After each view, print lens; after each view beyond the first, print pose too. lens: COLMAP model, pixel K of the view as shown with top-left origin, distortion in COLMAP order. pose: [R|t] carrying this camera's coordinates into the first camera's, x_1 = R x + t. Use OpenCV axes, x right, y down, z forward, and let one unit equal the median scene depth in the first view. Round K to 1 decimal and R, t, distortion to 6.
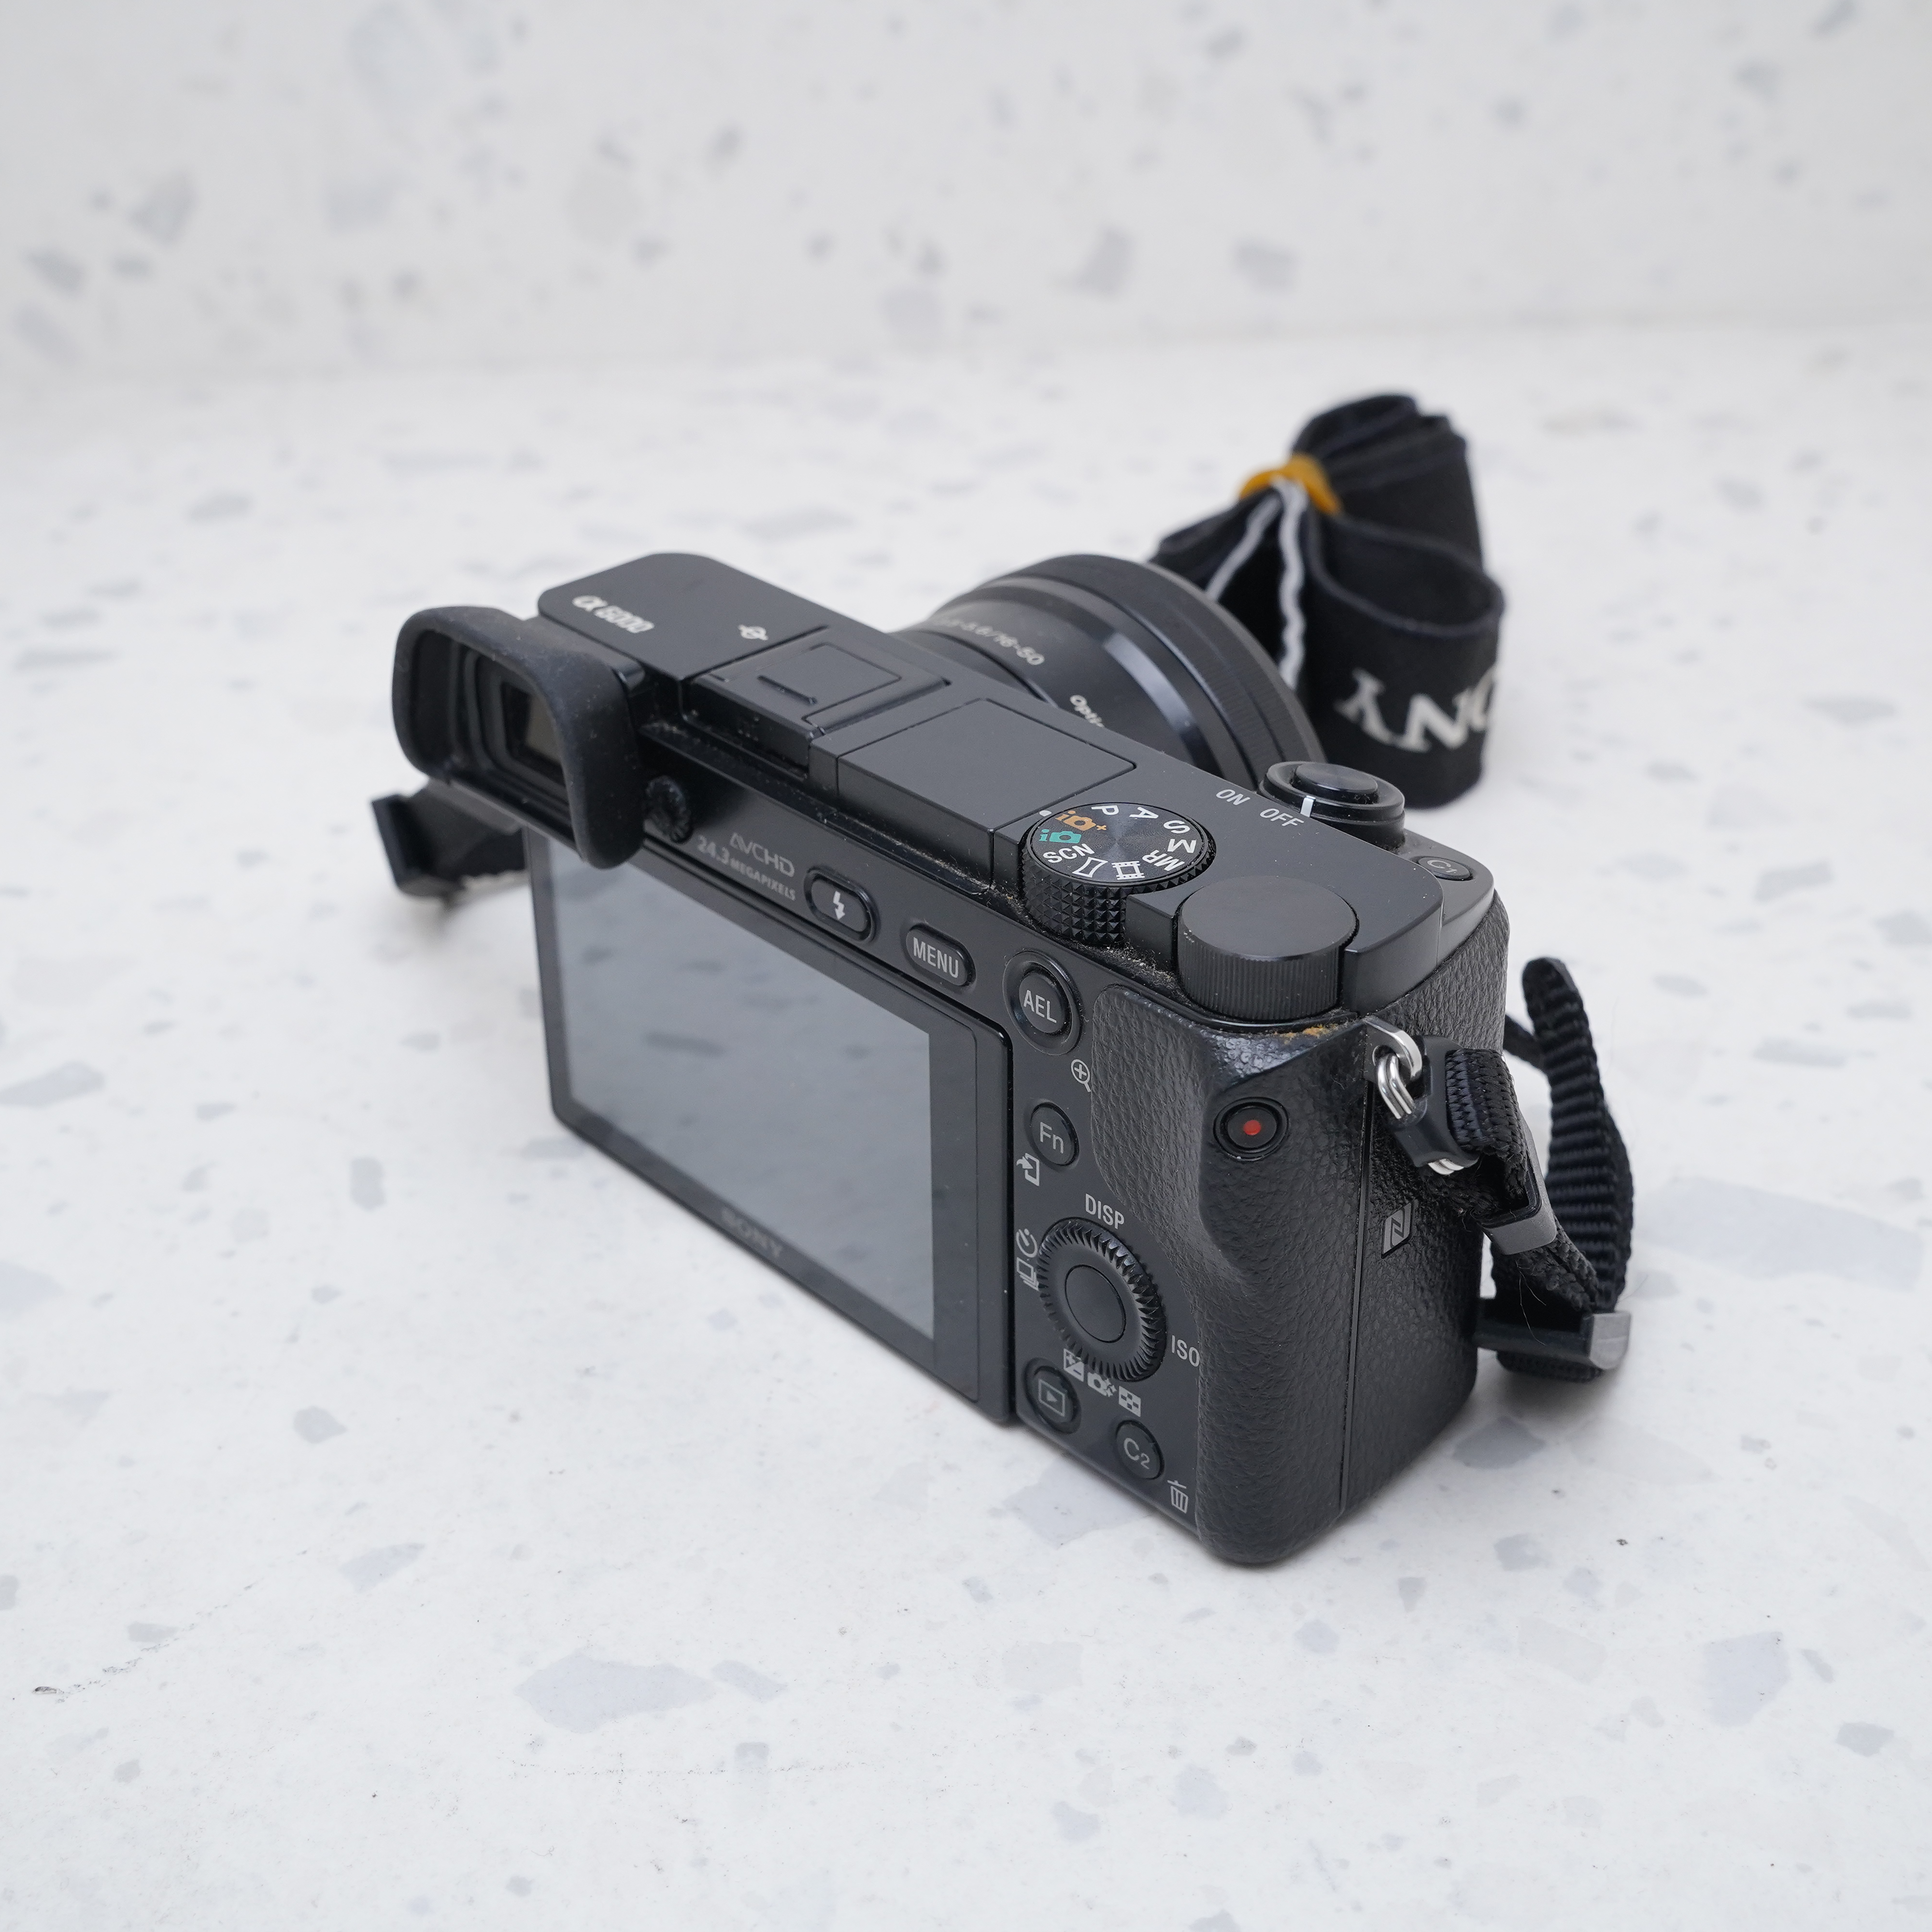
lens RADIAL K [[2872.4, 0, 966.0], [0, 2872.4, 966.0], [0, 0, 1]] dist [-0.006346, -0.003183]
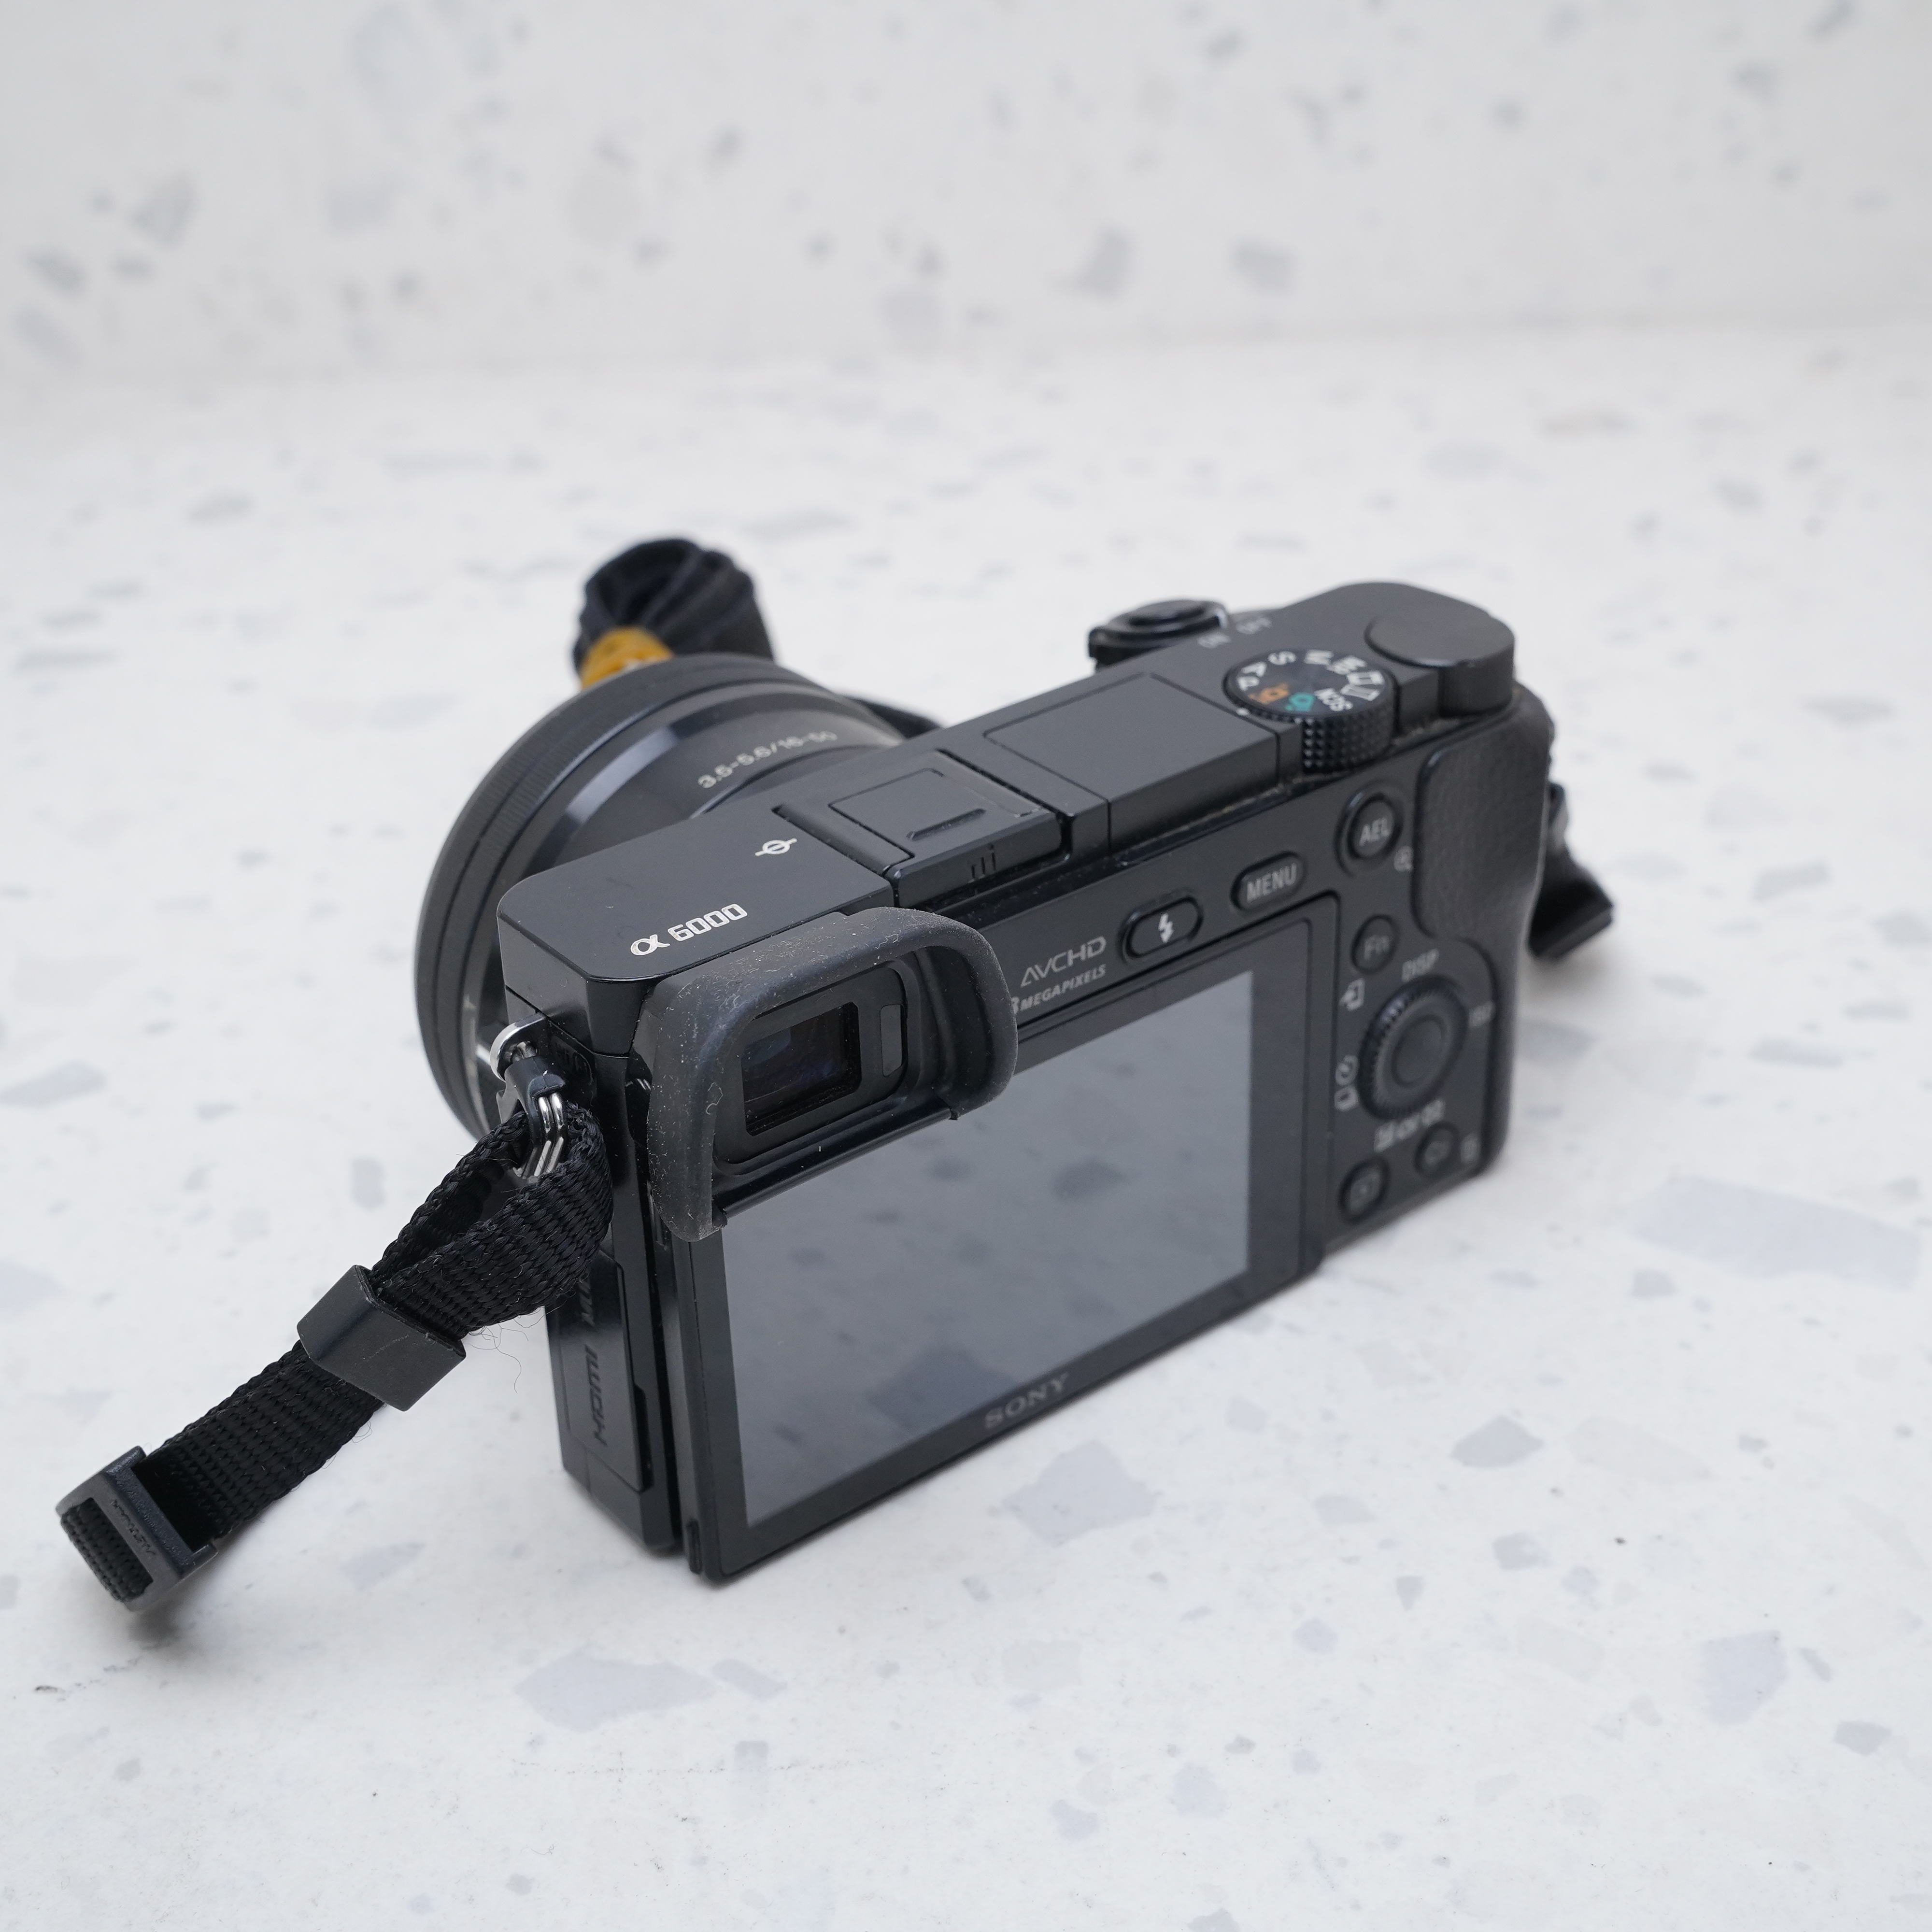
lens RADIAL K [[2872.4, 0, 966.0], [0, 2872.4, 966.0], [0, 0, 1]] dist [-0.006346, -0.003183]
pose [[0.085687, -0.489482, 0.867793, -0.920074], [0.529188, 0.760341, 0.376620, -0.422260], [-0.844167, 0.426954, 0.324179, 0.749745]]
